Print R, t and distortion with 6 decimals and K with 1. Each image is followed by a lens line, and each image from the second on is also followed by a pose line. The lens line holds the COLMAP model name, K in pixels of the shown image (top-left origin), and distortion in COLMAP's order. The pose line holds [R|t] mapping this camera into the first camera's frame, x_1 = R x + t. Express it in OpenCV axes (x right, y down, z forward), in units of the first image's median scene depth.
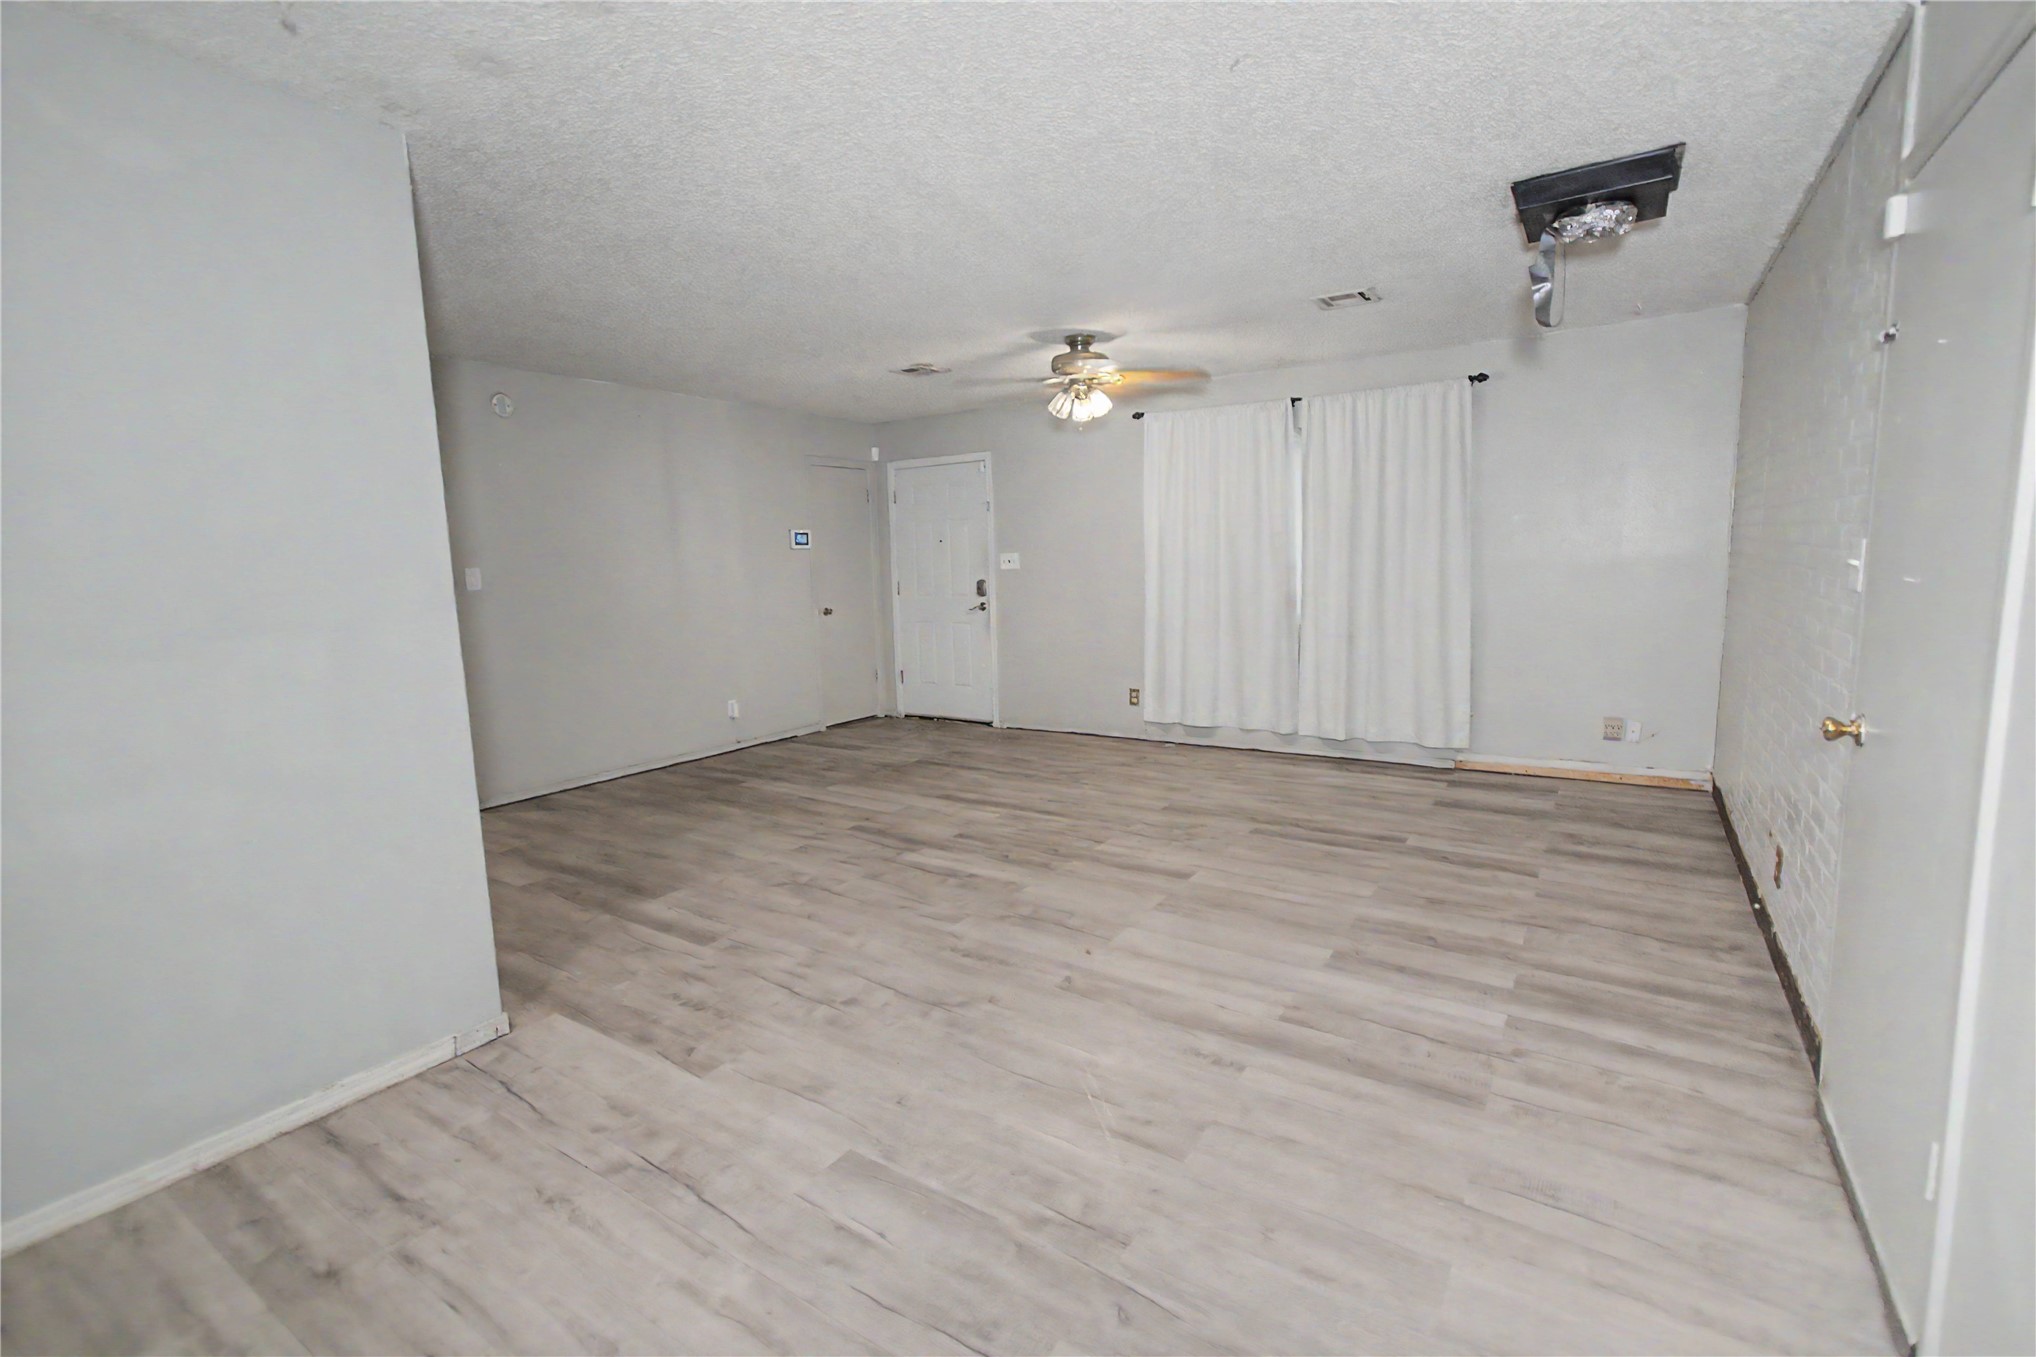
lens RADIAL K [[904.9, 0, 1033.8], [0, 904.9, 662.4], [0, 0, 1]] dist [-0.002277, 0.001690]
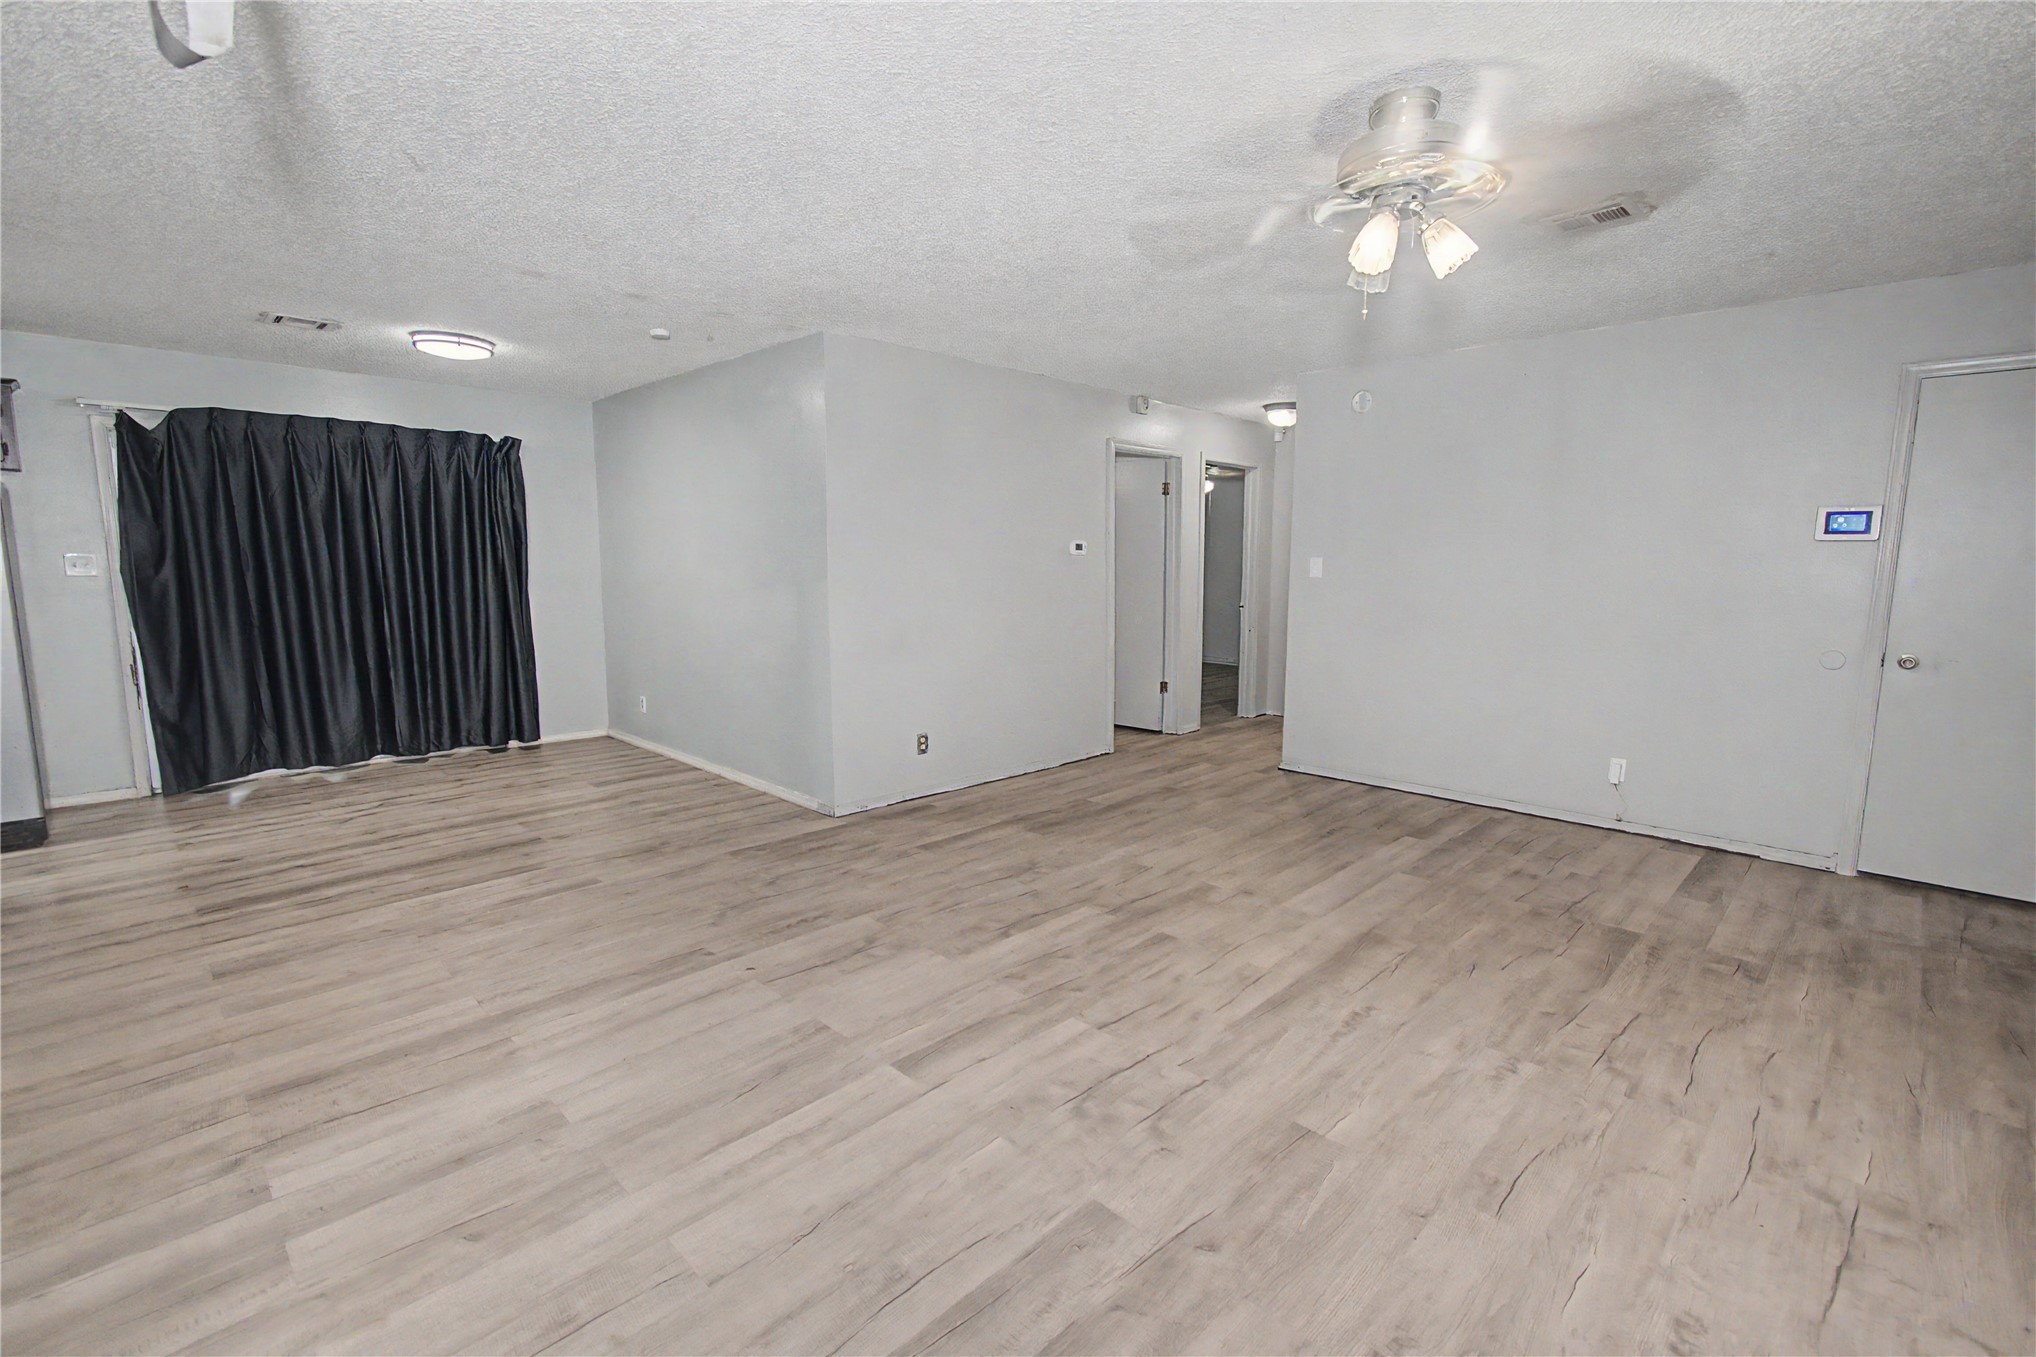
lens RADIAL K [[904.9, 0, 1023.3], [0, 904.9, 675.1], [0, 0, 1]] dist [-0.002277, 0.001690]
pose [[-0.206942, 0.149170, -0.966914, 0.778489], [-0.114304, 0.977853, 0.175321, -0.168108], [0.971653, 0.146803, -0.185308, 1.241540]]
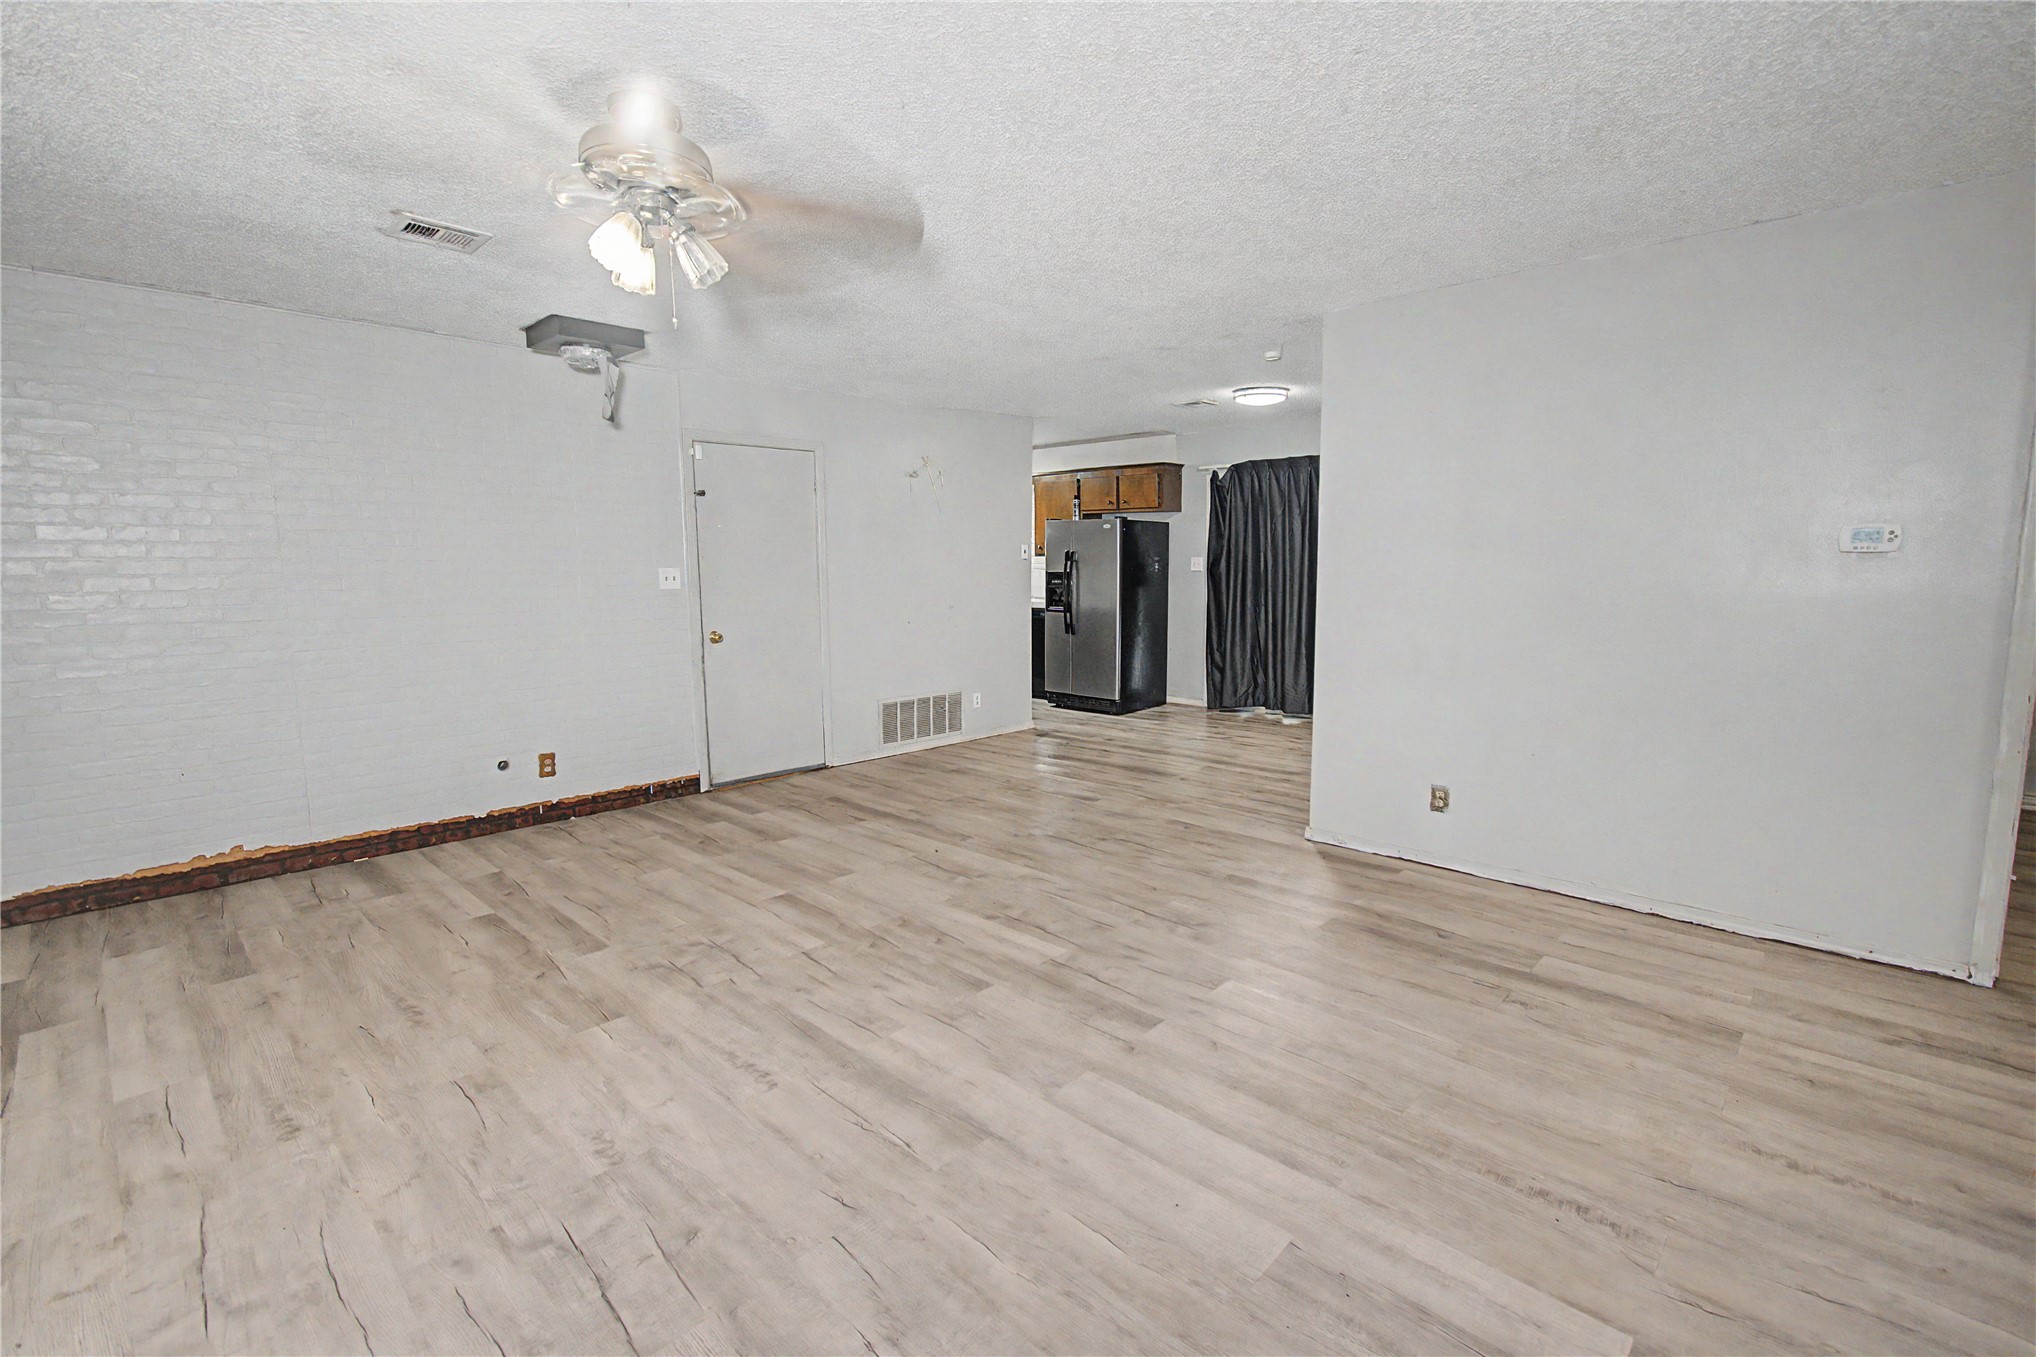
lens RADIAL K [[904.9, 0, 1030.4], [0, 904.9, 696.6], [0, 0, 1]] dist [-0.002277, 0.001690]
pose [[-0.981066, 0.009049, 0.193462, -0.307237], [0.059448, 0.964757, 0.256341, -0.222953], [-0.184324, 0.262989, -0.947028, 1.948969]]
